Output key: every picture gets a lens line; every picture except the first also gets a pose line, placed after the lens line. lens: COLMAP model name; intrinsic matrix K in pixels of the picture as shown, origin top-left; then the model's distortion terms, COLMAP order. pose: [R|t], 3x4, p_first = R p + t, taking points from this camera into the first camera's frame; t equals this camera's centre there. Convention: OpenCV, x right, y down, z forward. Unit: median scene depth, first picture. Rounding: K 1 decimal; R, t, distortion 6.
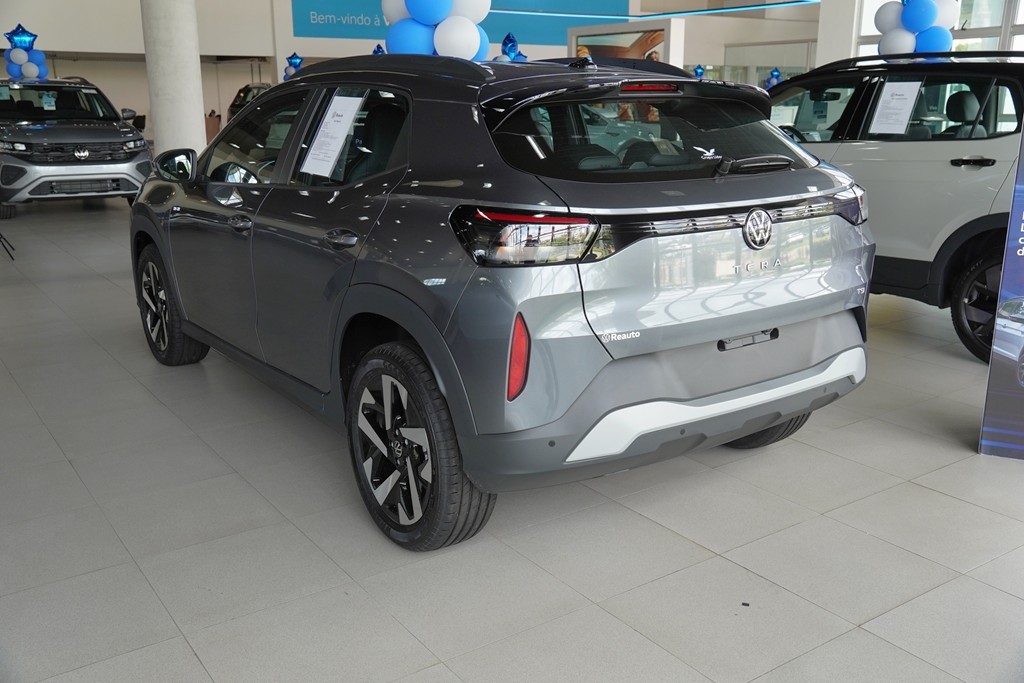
lens RADIAL K [[939.4, 0, 511.5], [0, 939.4, 337.9], [0, 0, 1]] dist [0.005101, 0.000000]
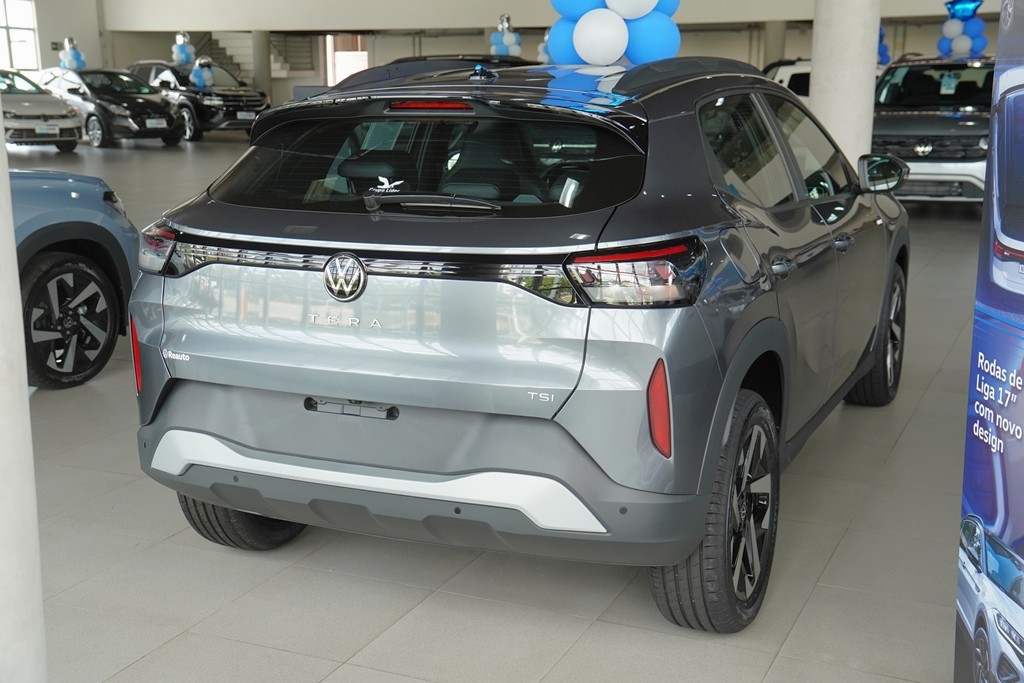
lens RADIAL K [[1282.7, 0, 511.2], [0, 1282.7, 344.9], [0, 0, 1]] dist [0.060996, 0.000000]
pose [[0.482597, 0.175149, -0.858151, 1.288236], [-0.205315, 0.975122, 0.083561, -0.177789], [0.851437, 0.135865, 0.506552, 0.534967]]
